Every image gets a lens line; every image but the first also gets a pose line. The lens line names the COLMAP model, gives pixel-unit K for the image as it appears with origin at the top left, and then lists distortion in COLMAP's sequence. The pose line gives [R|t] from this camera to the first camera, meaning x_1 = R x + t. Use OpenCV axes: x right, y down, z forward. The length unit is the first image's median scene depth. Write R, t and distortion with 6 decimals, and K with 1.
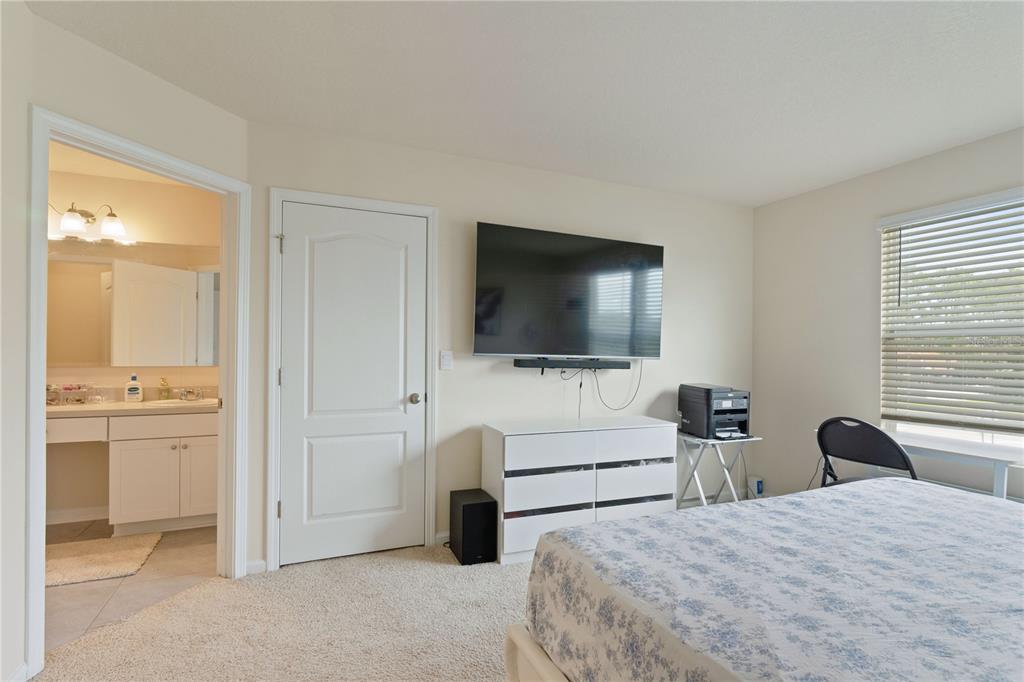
lens RADIAL K [[507.6, 0, 509.9], [0, 507.6, 349.5], [0, 0, 1]] dist [0.000958, 0.000104]
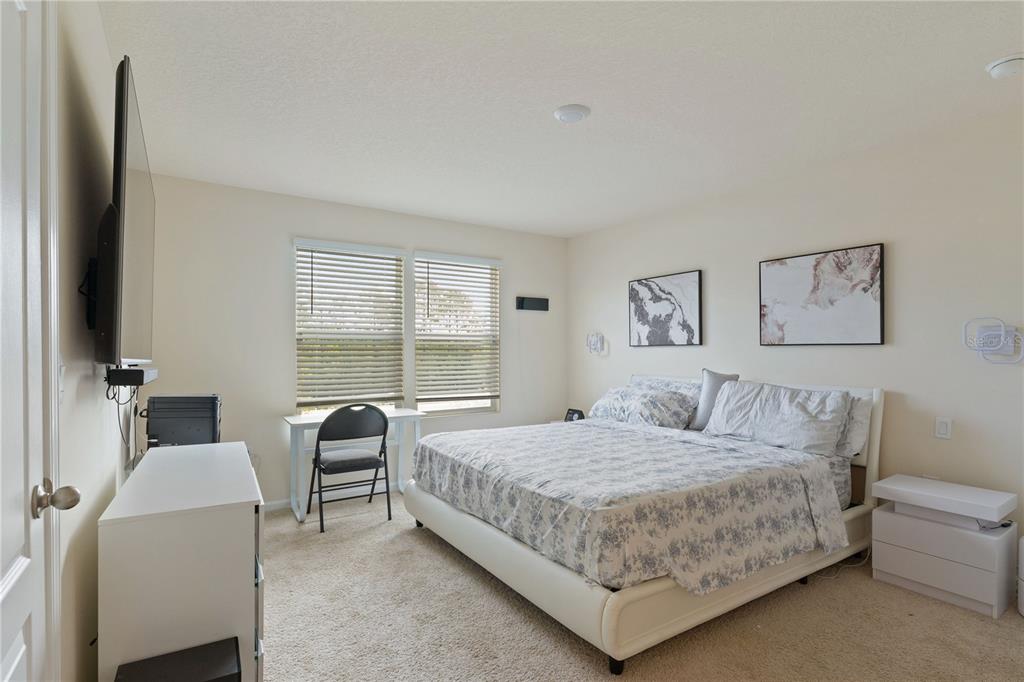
lens RADIAL K [[507.6, 0, 509.9], [0, 507.6, 349.5], [0, 0, 1]] dist [0.000958, 0.000104]
pose [[-0.173122, -0.008249, 0.984866, -1.039720], [-0.001632, 0.999966, 0.008088, -0.016041], [-0.984899, -0.000207, -0.173130, 1.404947]]
